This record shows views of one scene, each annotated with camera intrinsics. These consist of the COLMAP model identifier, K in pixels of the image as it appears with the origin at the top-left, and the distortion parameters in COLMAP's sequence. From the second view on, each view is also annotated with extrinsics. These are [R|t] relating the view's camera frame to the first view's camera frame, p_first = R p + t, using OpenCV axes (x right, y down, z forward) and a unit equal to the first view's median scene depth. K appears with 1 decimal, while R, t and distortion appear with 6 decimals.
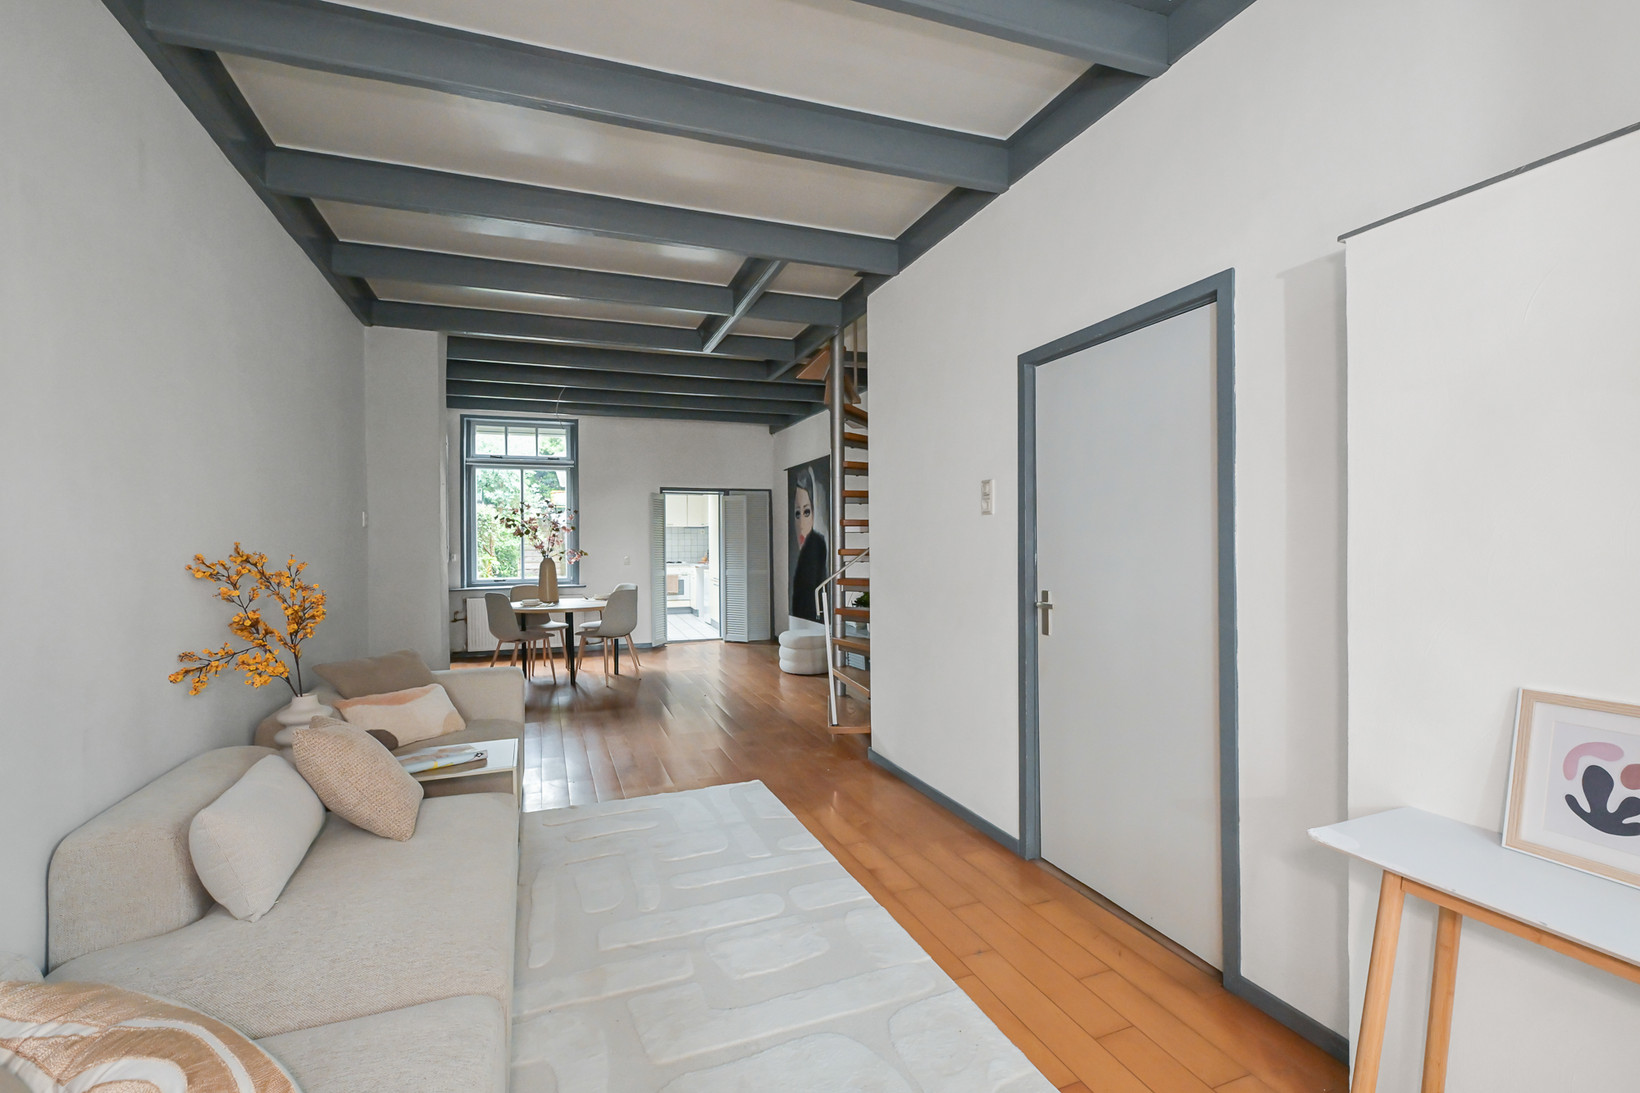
lens RADIAL K [[741.8, 0, 819.9], [0, 741.8, 560.5], [0, 0, 1]] dist [0.002109, -0.000206]
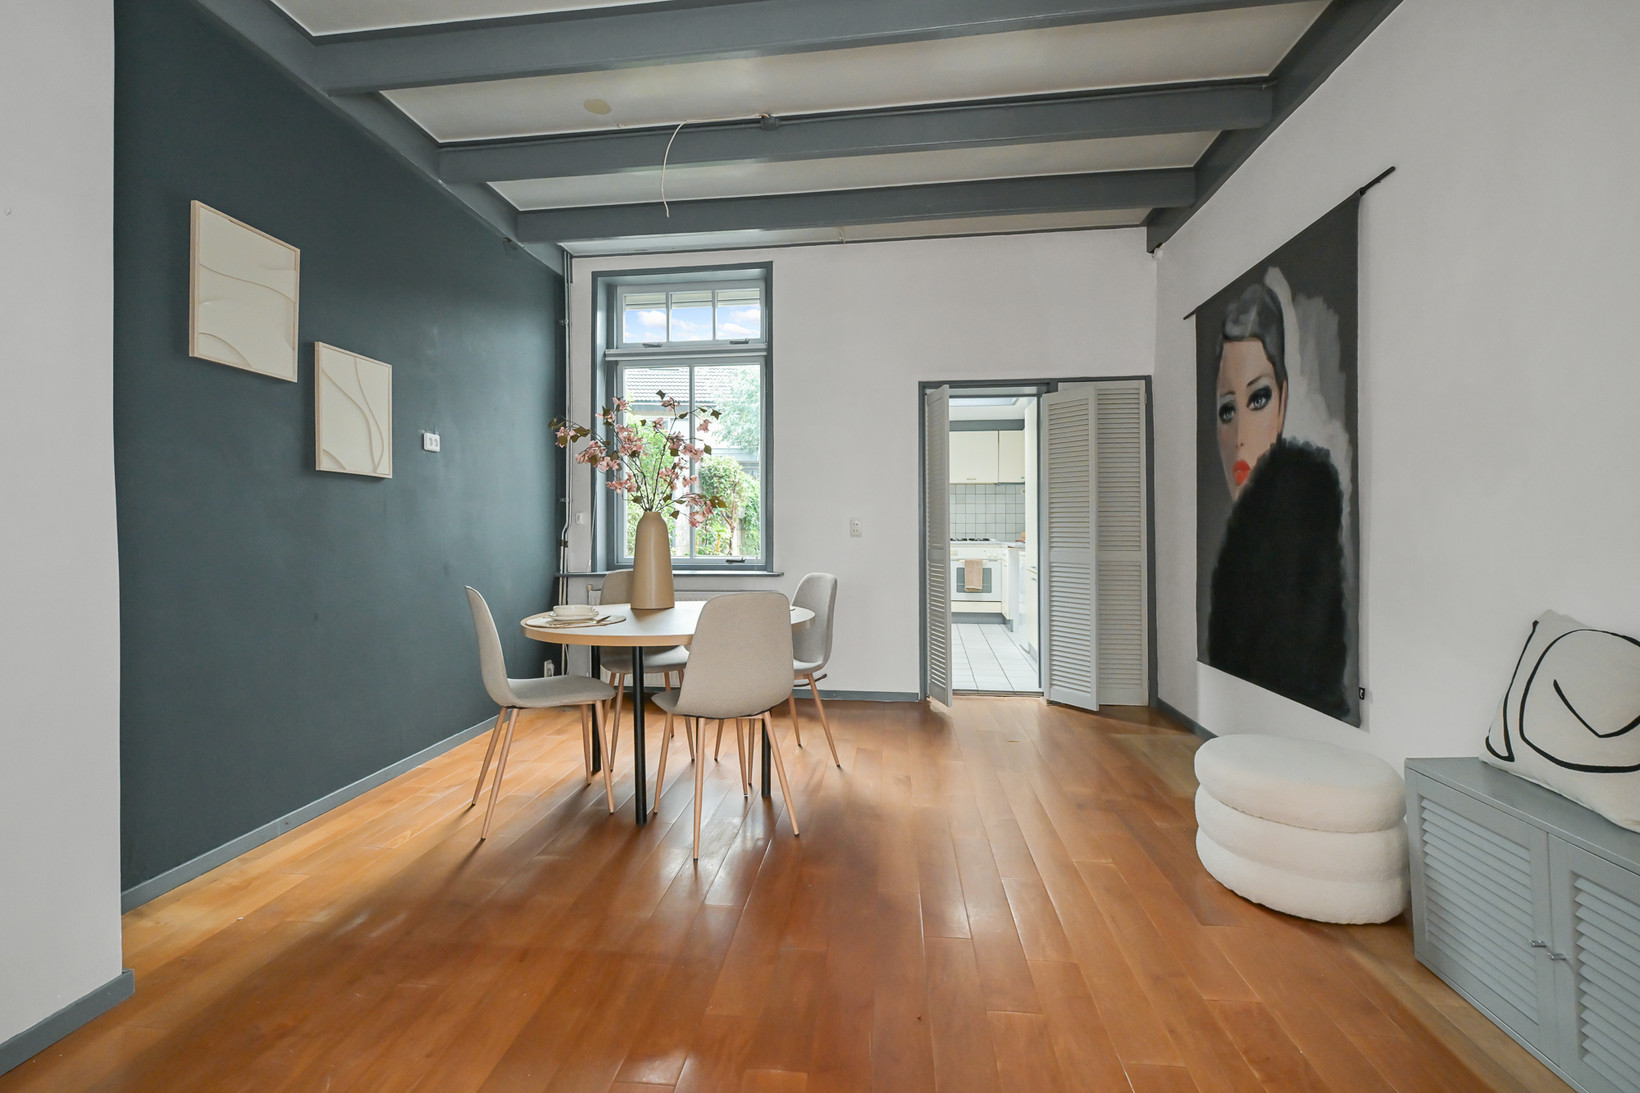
lens RADIAL K [[741.8, 0, 894.3], [0, 741.8, 535.2], [0, 0, 1]] dist [0.002109, -0.000206]
pose [[0.934633, 0.013564, -0.355354, -0.063664], [-0.018969, 0.999751, -0.011729, 0.014659], [0.355107, 0.017703, 0.934658, 0.665720]]
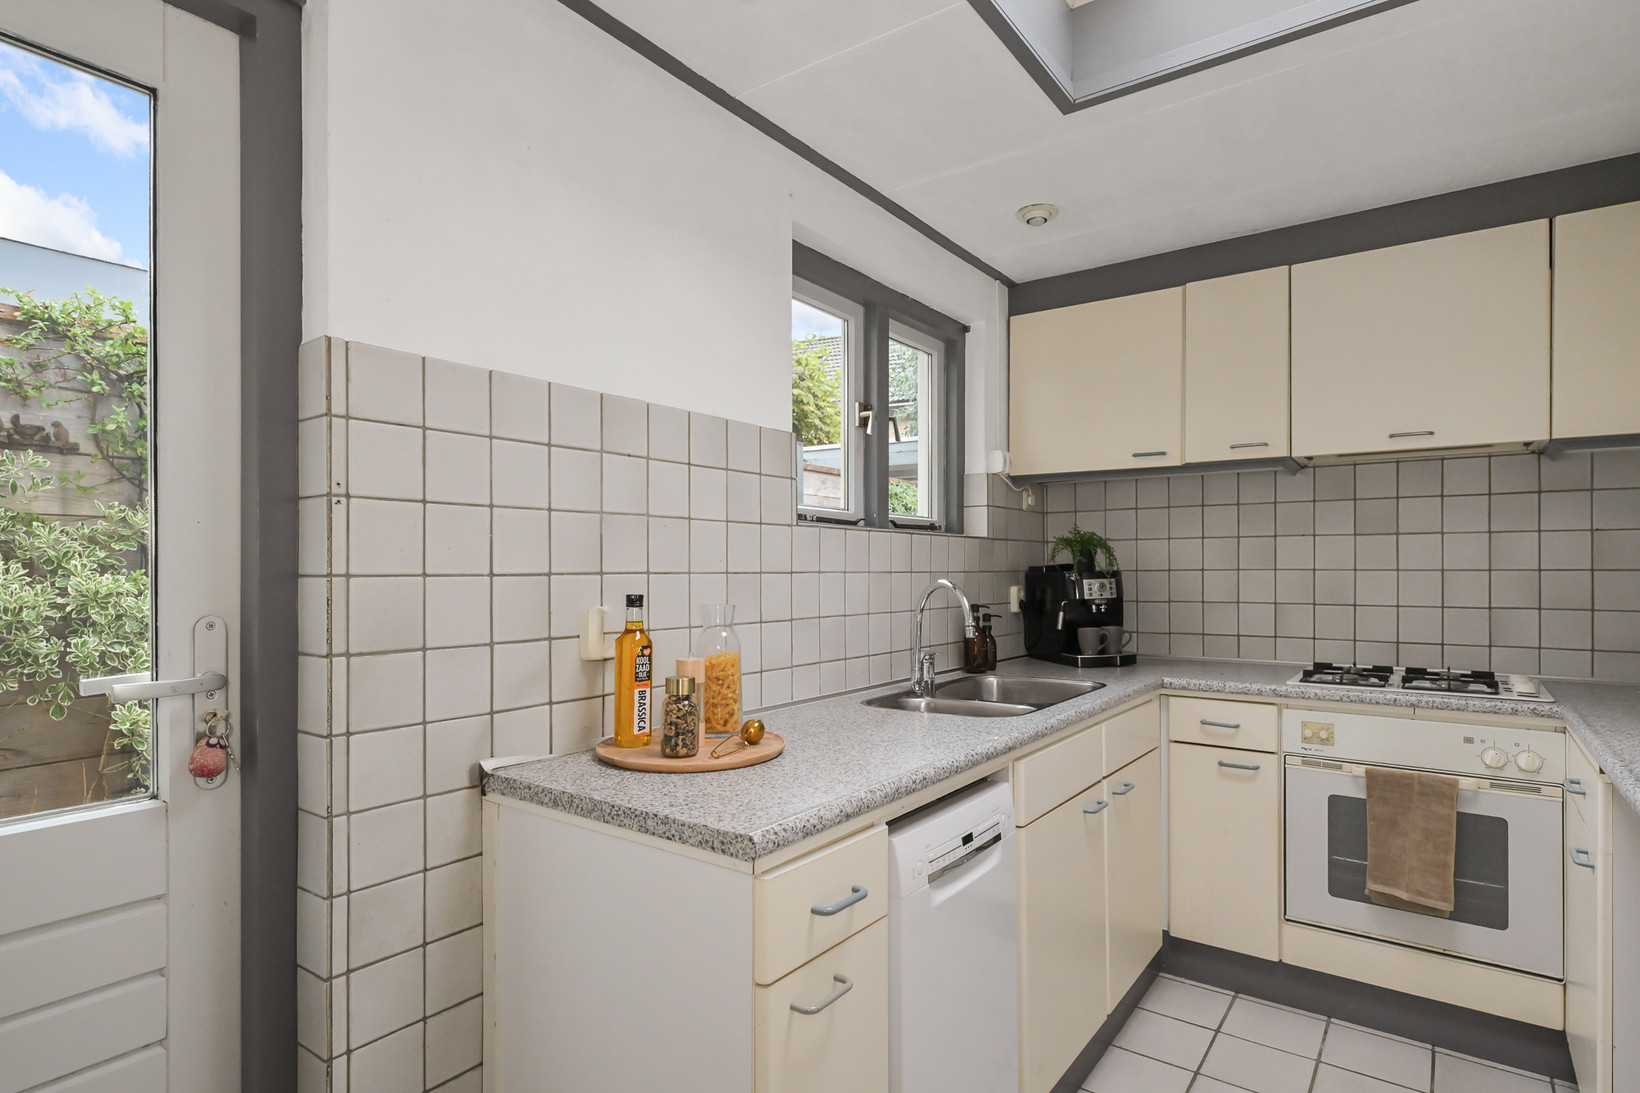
lens RADIAL K [[840.8, 0, 811.2], [0, 840.8, 570.4], [0, 0, 1]] dist [-0.030652, 0.000047]
pose [[0.559851, 0.010023, -0.828533, -0.230988], [-0.027418, 0.999603, -0.006434, -0.027866], [0.828140, 0.026319, 0.559903, 1.429978]]
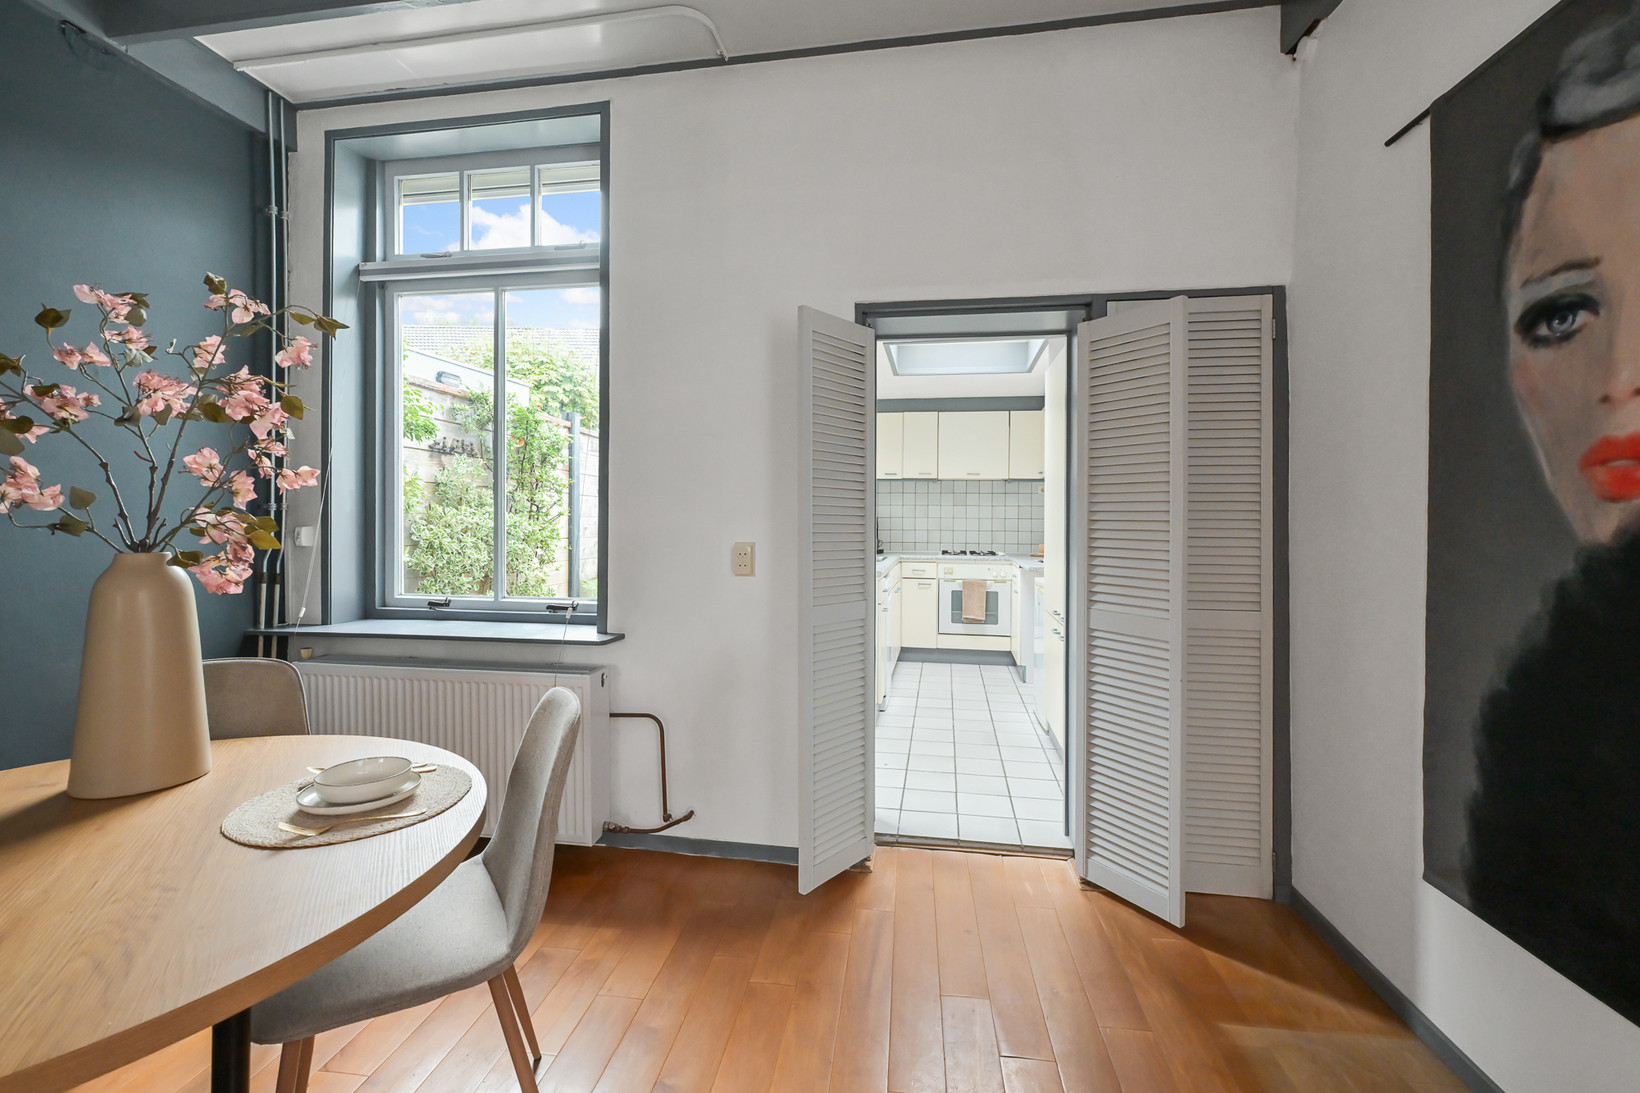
lens RADIAL K [[741.8, 0, 861.8], [0, 741.8, 522.1], [0, 0, 1]] dist [0.002109, -0.000206]
pose [[0.908052, 0.021422, -0.418309, -0.118427], [-0.030787, 0.999403, -0.015651, -0.014289], [0.417724, 0.027090, 0.908170, 0.953767]]
